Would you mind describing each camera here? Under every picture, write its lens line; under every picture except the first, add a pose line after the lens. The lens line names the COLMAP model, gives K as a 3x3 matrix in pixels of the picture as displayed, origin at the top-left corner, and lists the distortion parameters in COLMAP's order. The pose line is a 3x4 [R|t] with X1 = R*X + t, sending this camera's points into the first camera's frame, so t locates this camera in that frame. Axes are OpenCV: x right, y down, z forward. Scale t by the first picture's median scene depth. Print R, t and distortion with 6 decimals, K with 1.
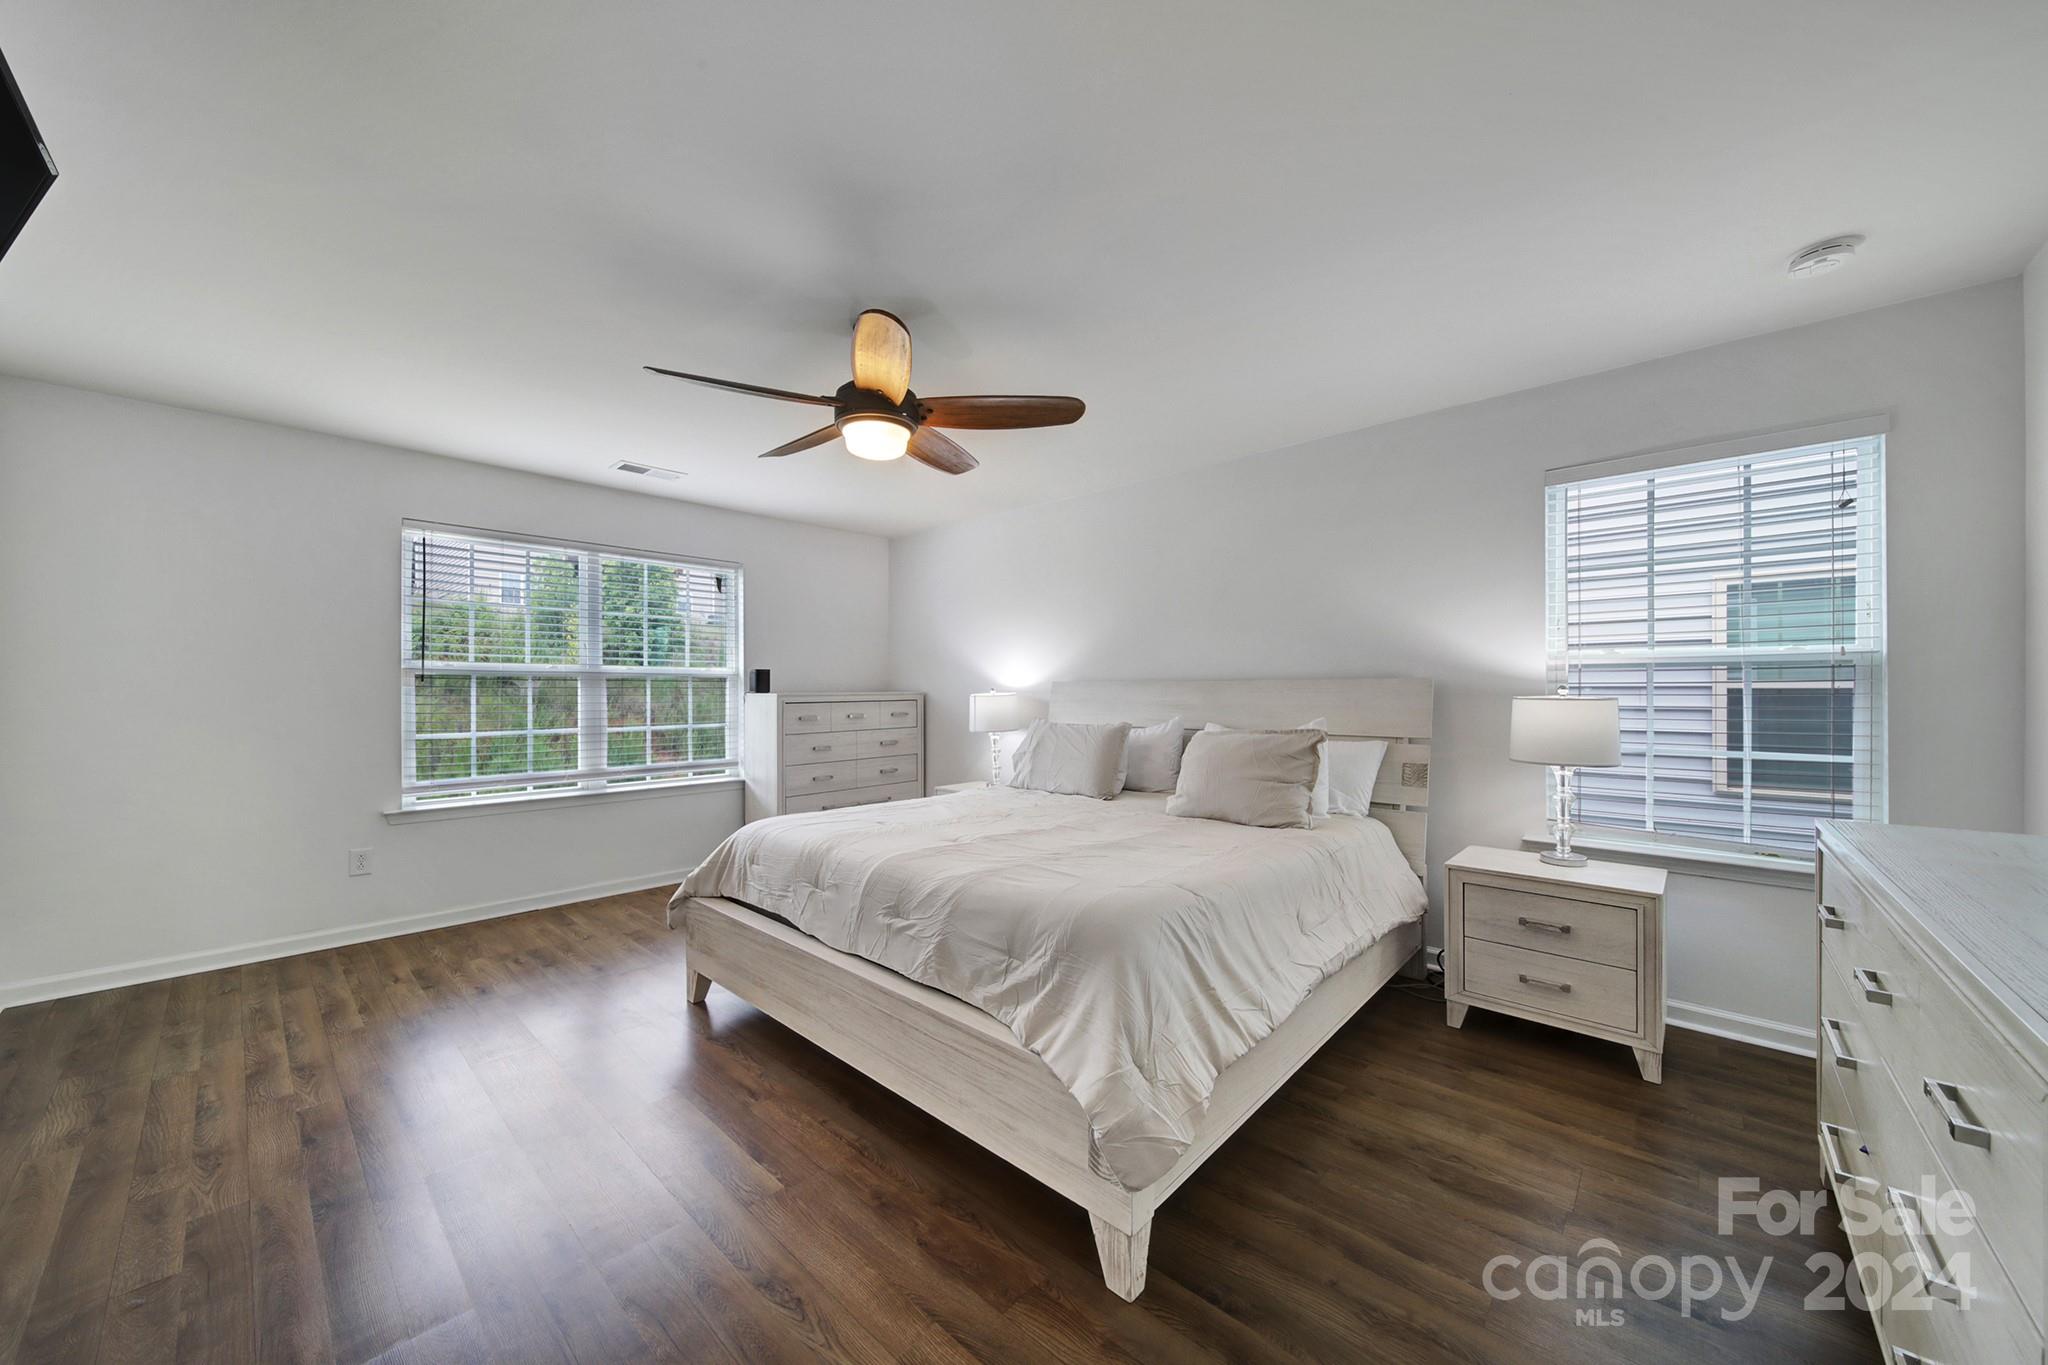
lens RADIAL K [[709.3, 0, 1024.0], [0, 709.3, 682.5], [0, 0, 1]] dist [-0.001103, -0.000044]
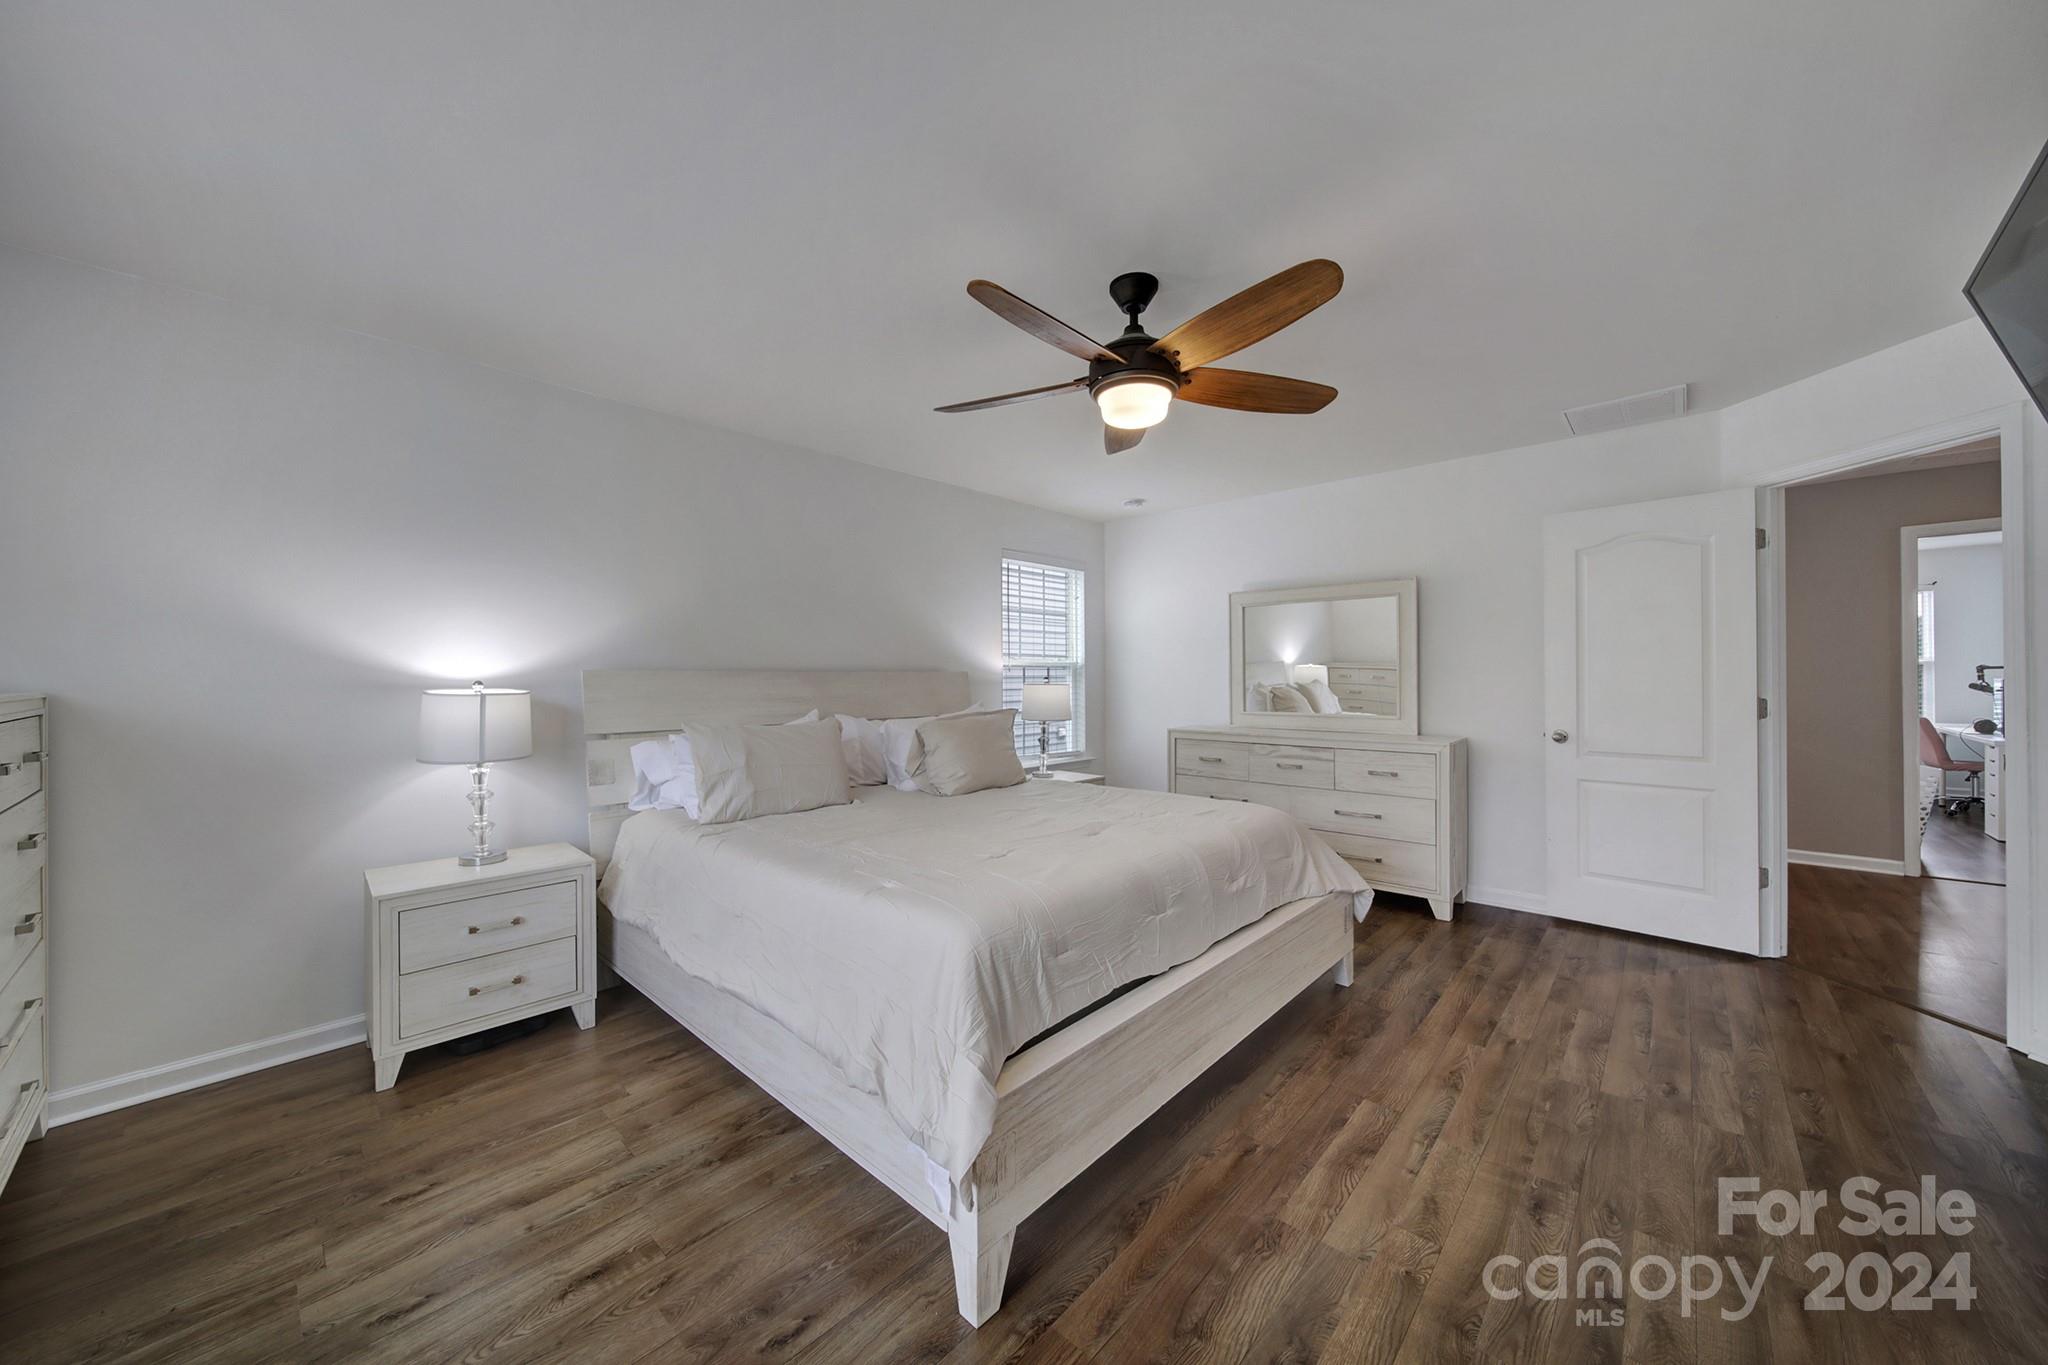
lens RADIAL K [[729.6, 0, 1017.7], [0, 729.6, 686.0], [0, 0, 1]] dist [-0.000340, -0.000158]
pose [[0.010832, -0.007334, 0.999914, -0.939317], [0.000096, 0.999973, 0.007334, 0.013770], [-0.999941, 0.000017, 0.010832, 0.948540]]
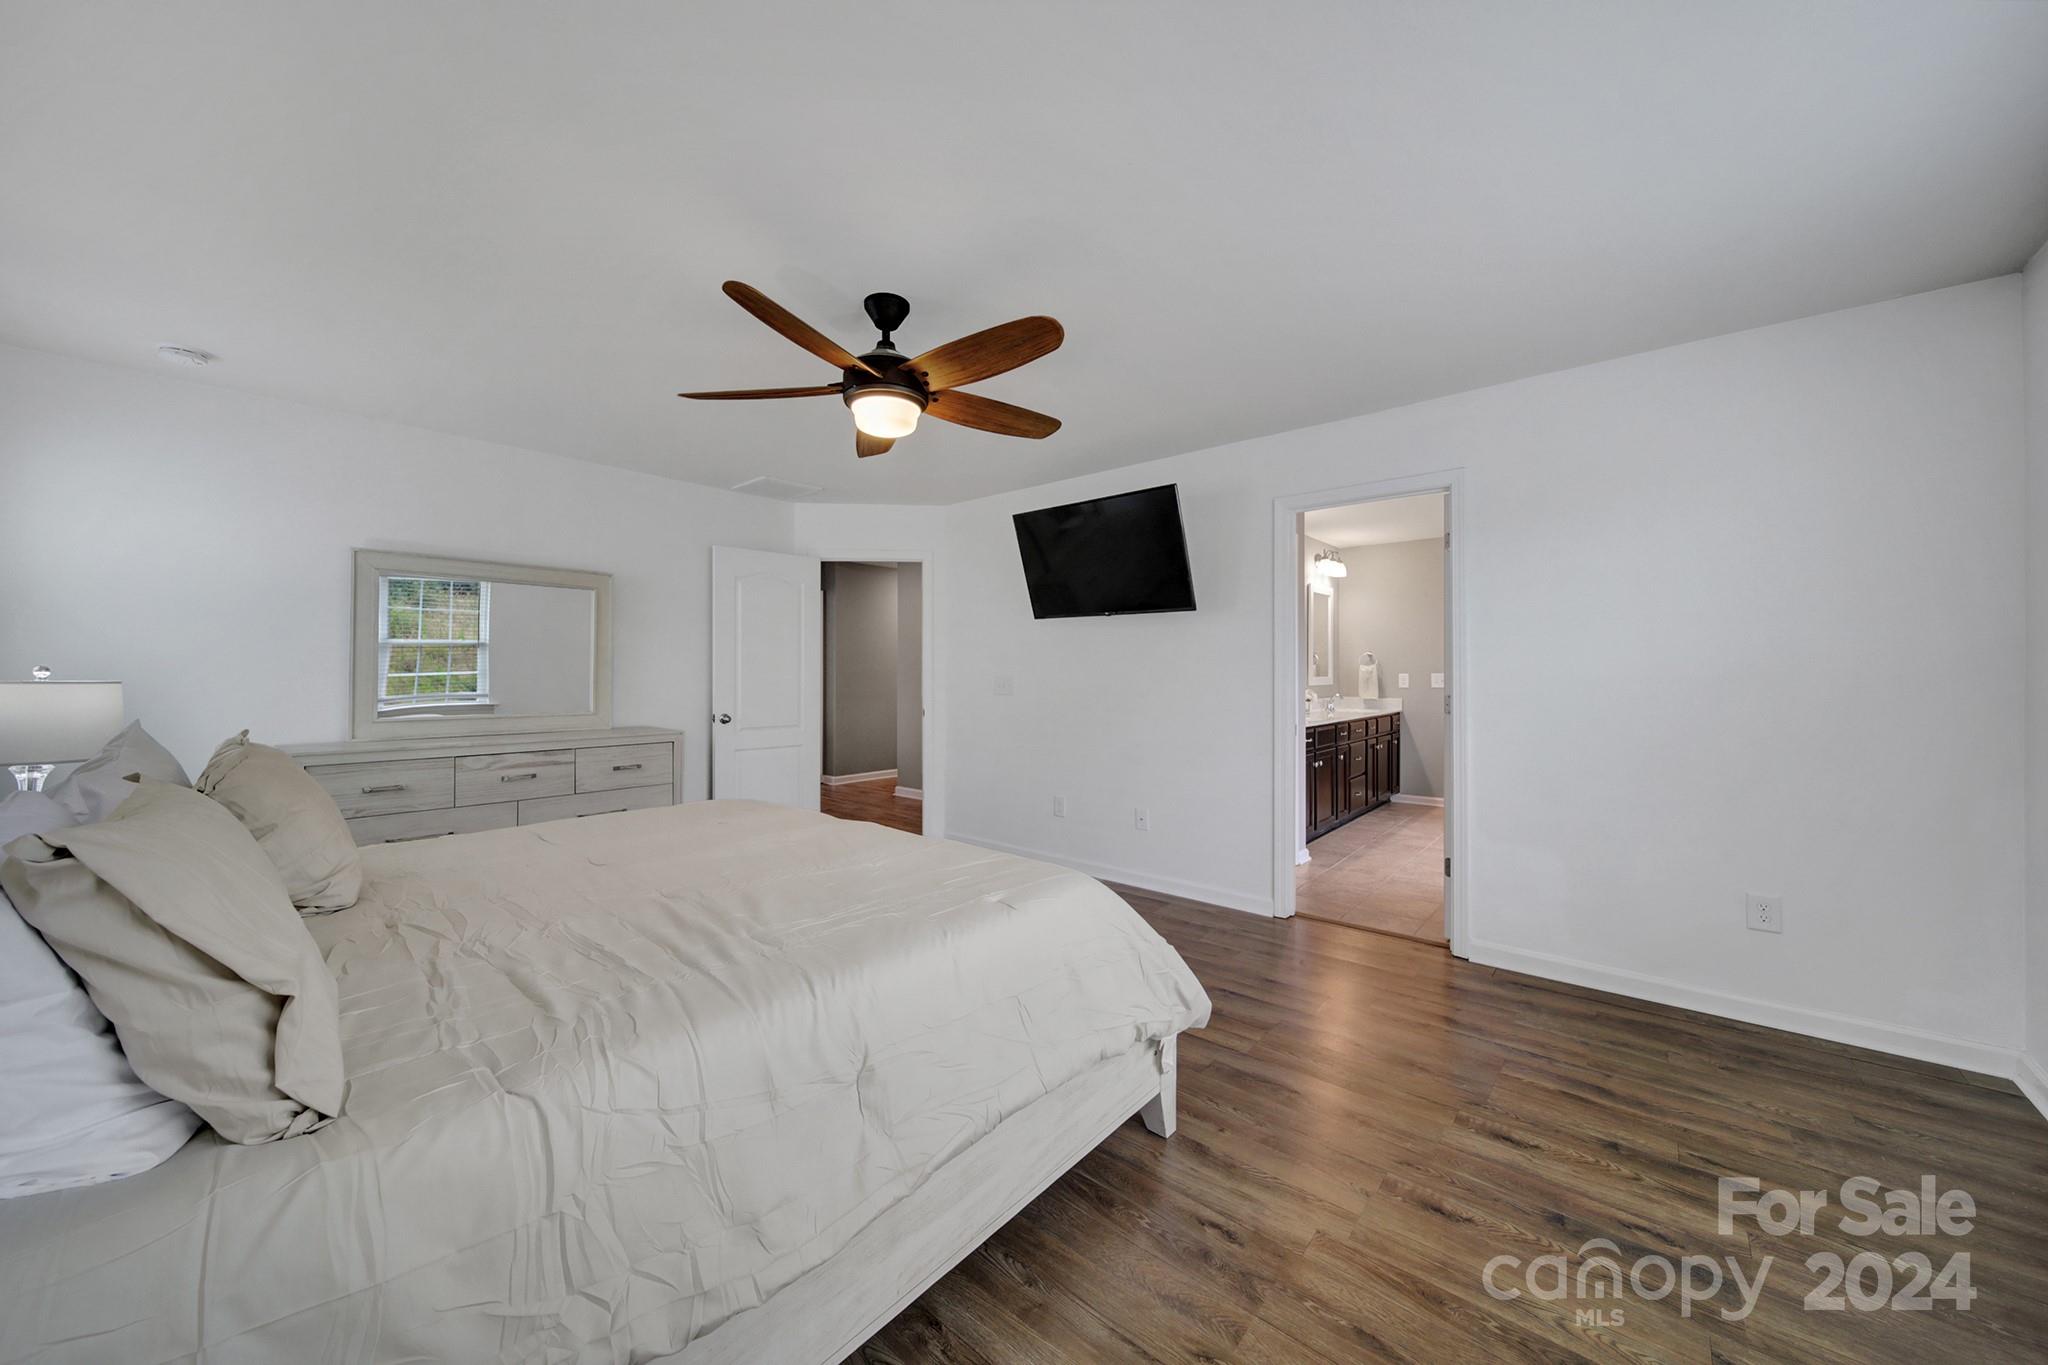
lens RADIAL K [[729.6, 0, 1017.7], [0, 729.6, 686.0], [0, 0, 1]] dist [-0.000340, -0.000158]
pose [[-0.999464, 0.000286, -0.032731, -0.297399], [-0.000147, 0.999912, 0.013233, 0.015191], [0.032732, 0.013231, -0.999377, 1.648306]]
